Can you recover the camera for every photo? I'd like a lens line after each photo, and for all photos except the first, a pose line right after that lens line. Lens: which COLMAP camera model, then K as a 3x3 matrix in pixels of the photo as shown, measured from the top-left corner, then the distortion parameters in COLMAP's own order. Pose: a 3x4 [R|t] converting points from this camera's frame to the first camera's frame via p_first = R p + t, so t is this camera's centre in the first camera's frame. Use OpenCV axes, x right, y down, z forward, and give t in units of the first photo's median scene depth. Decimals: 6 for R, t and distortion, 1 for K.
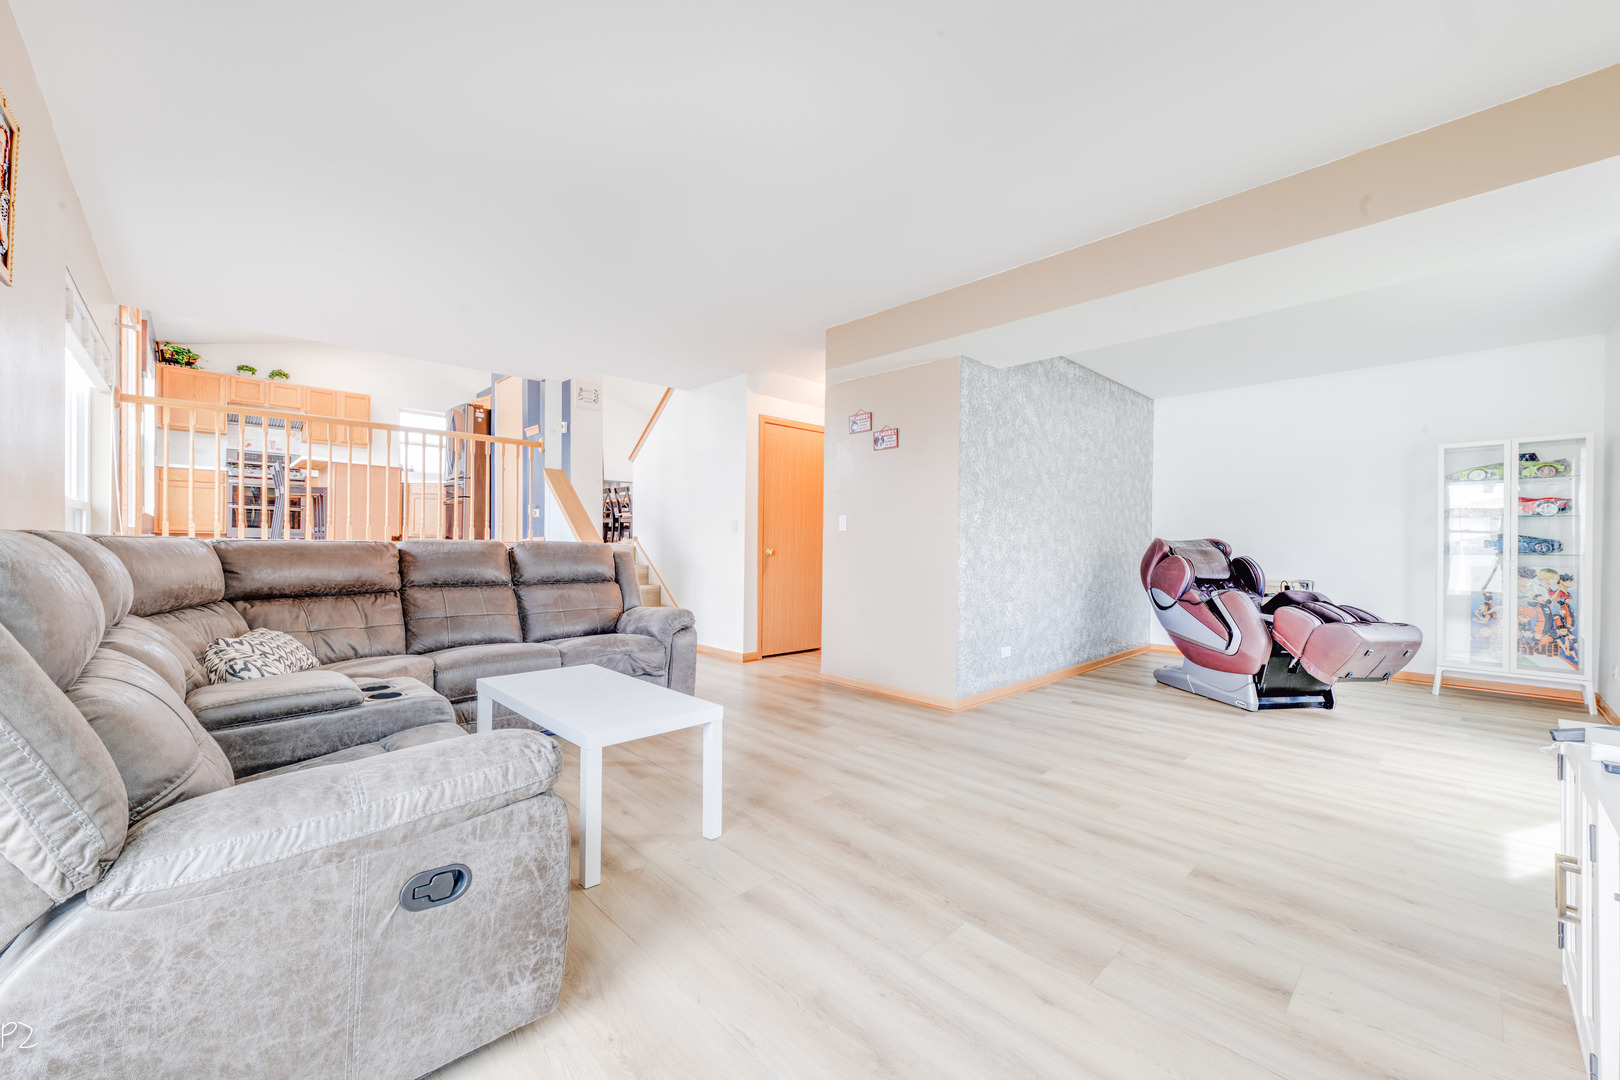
lens RADIAL K [[640.8, 0, 810.0], [0, 640.8, 540.0], [0, 0, 1]] dist [0.006243, 0.000045]
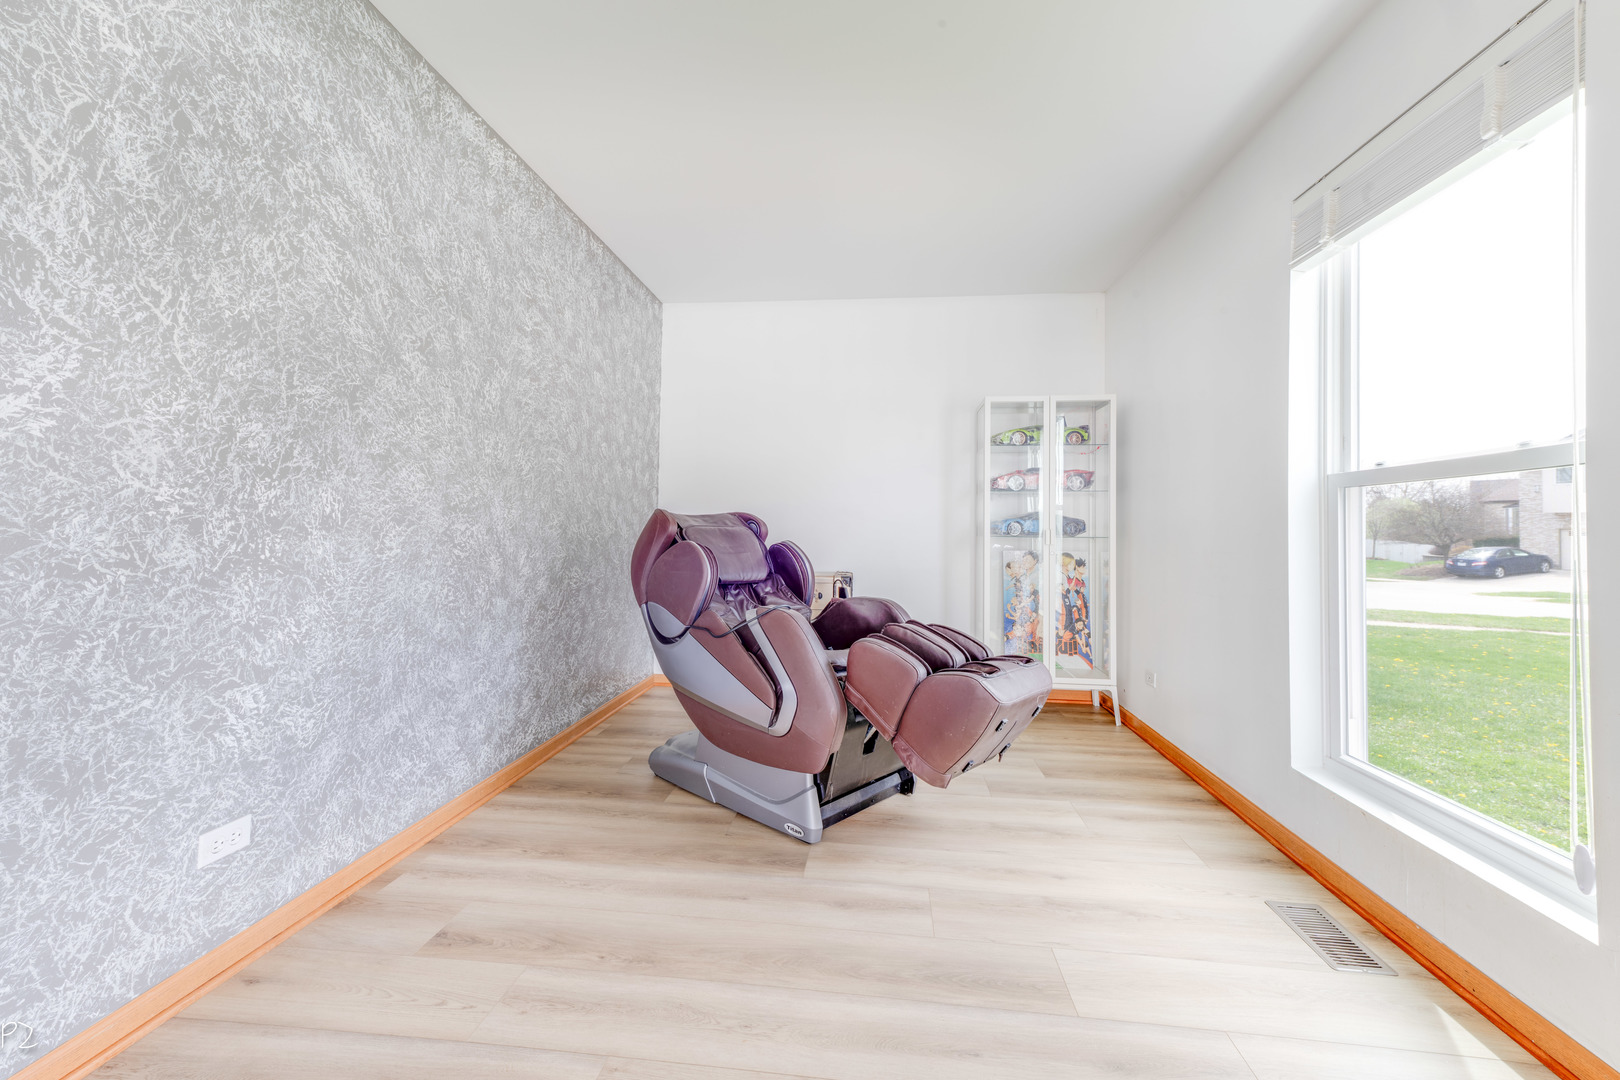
lens RADIAL K [[679.8, 0, 813.1], [0, 679.8, 531.7], [0, 0, 1]] dist [0.023416, -0.000029]
pose [[0.769848, -0.000231, 0.638228, 0.291591], [-0.011921, 0.999820, 0.014742, 0.006627], [-0.638116, -0.018958, 0.769707, 0.502688]]
